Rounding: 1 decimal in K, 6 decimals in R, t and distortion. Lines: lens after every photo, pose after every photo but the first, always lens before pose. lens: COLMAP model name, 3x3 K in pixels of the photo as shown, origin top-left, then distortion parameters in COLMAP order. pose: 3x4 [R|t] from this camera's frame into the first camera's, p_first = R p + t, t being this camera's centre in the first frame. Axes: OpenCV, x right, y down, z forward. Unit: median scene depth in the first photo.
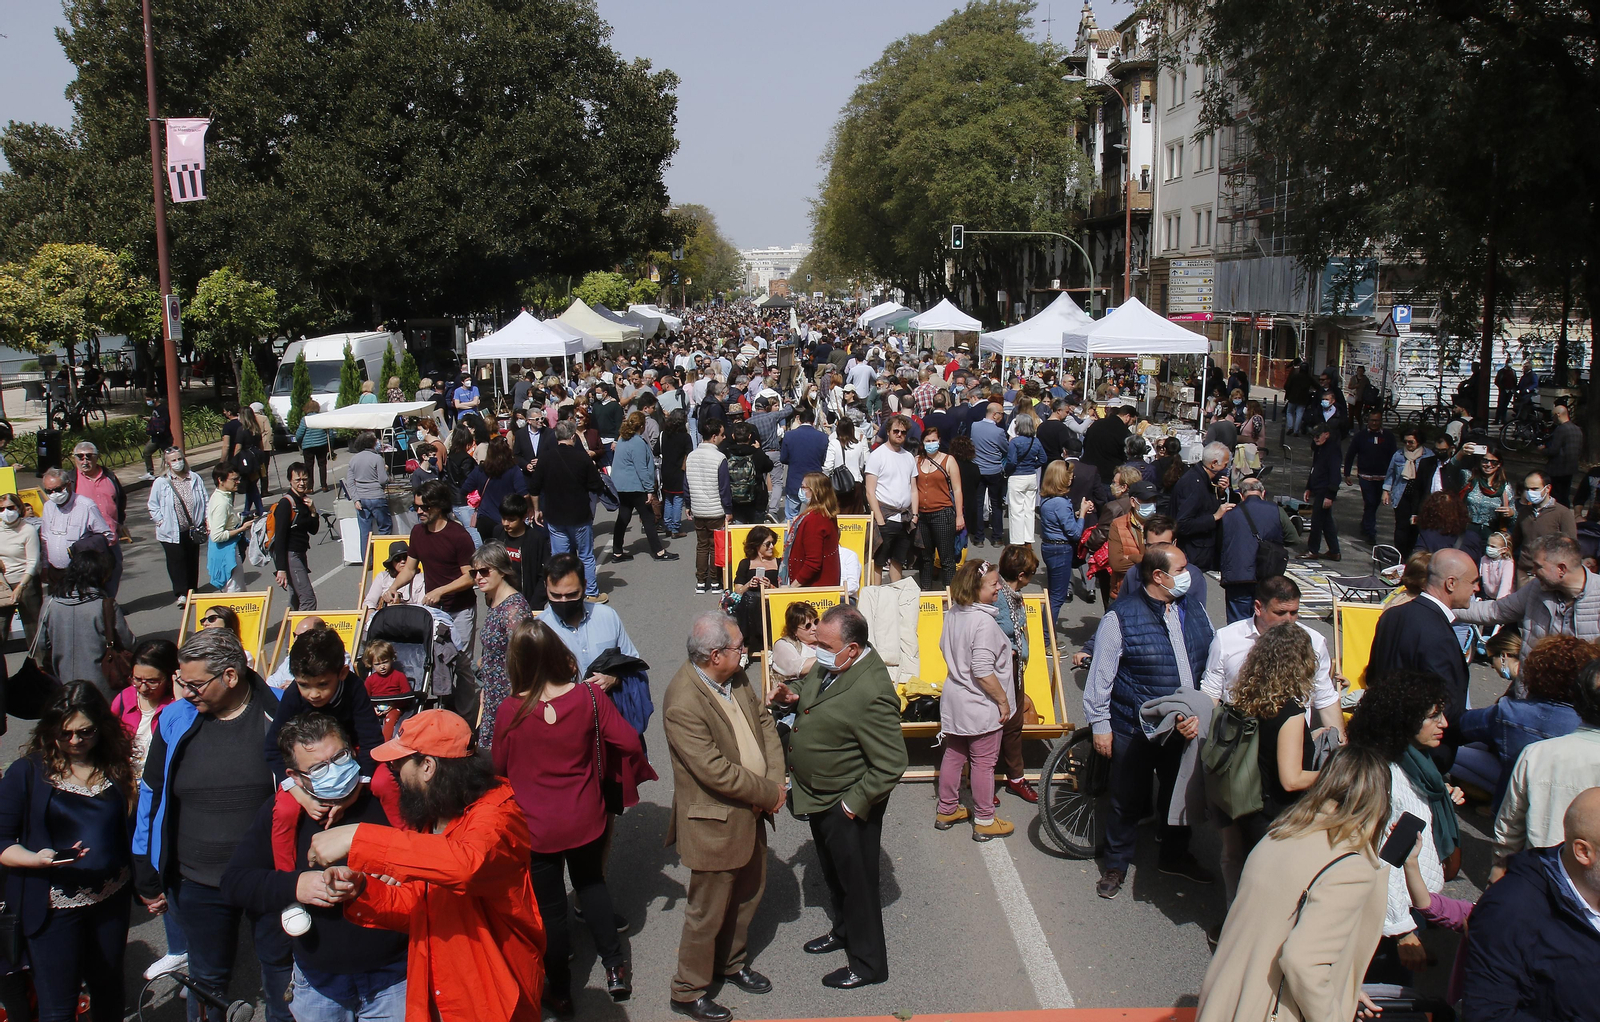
lens RADIAL K [[1195.9, 0, 882.9], [0, 1195.9, 506.0], [0, 0, 1]] dist [-0.089850, 0.001222]
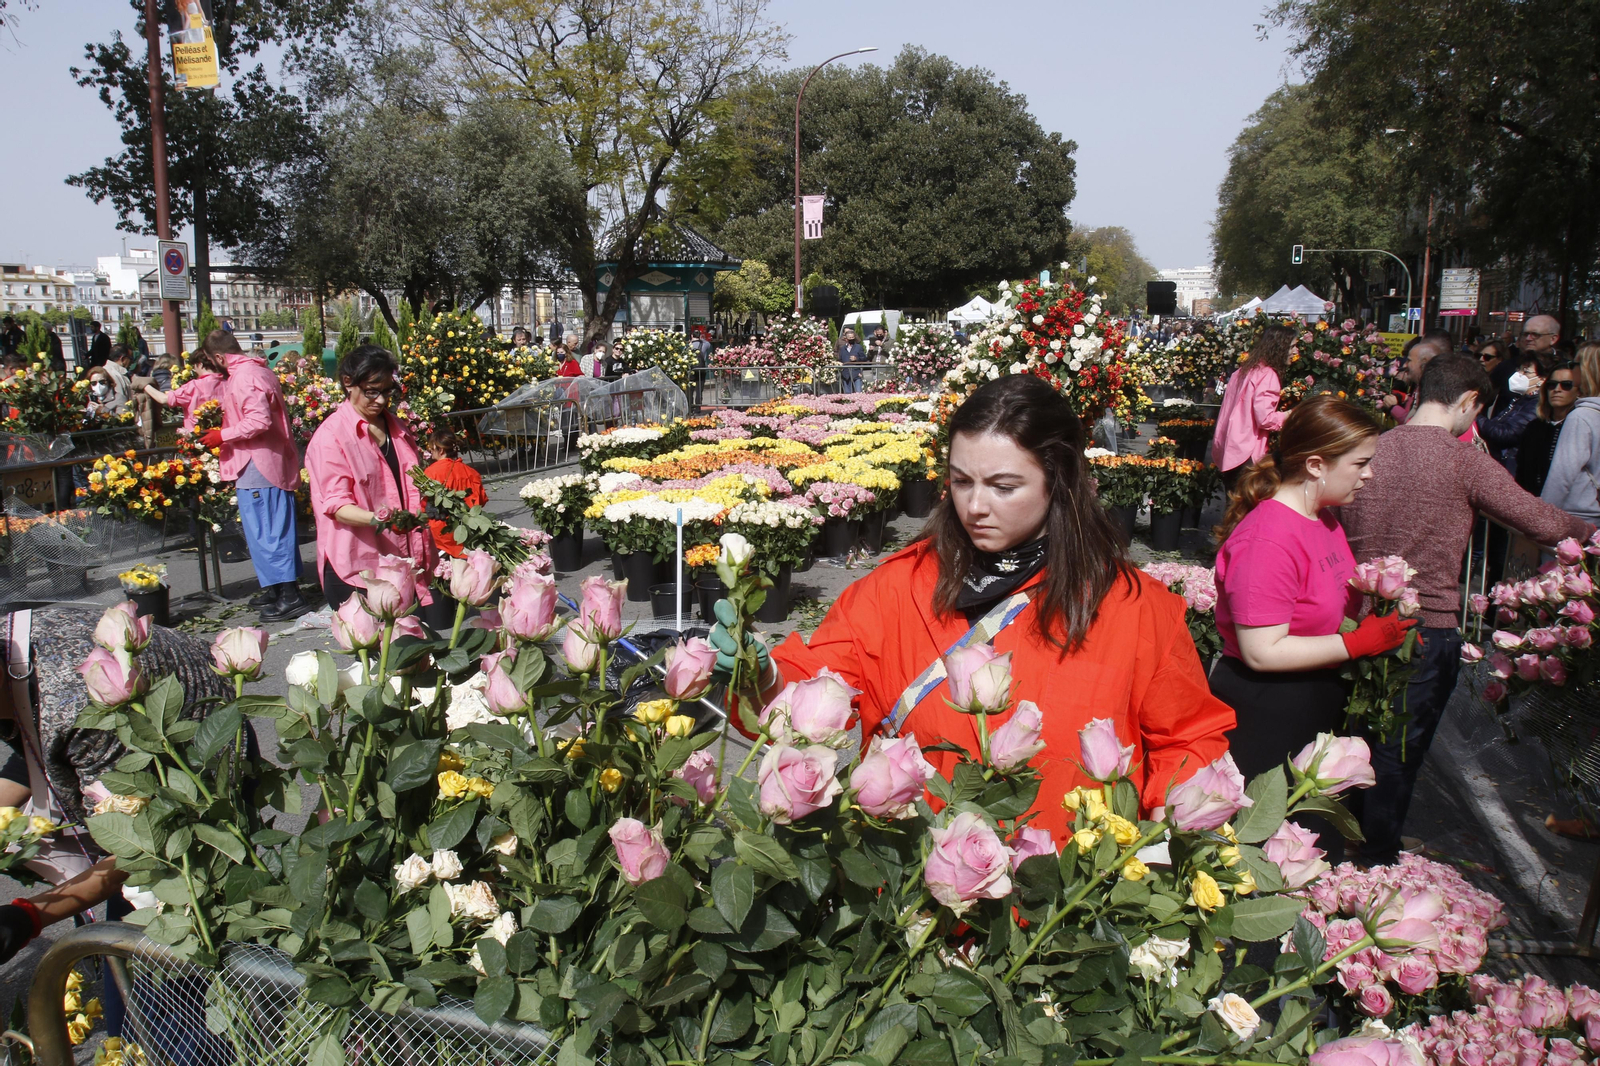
lens RADIAL K [[1170.4, 0, 800.0], [0, 1170.4, 533.0], [0, 0, 1]] dist [-0.046077, 0.011617]
pose [[0.914480, 0.076143, -0.397402, 0.089344], [-0.072555, 0.997074, 0.024081, 0.082586], [0.398073, 0.006812, 0.917329, -0.357348]]
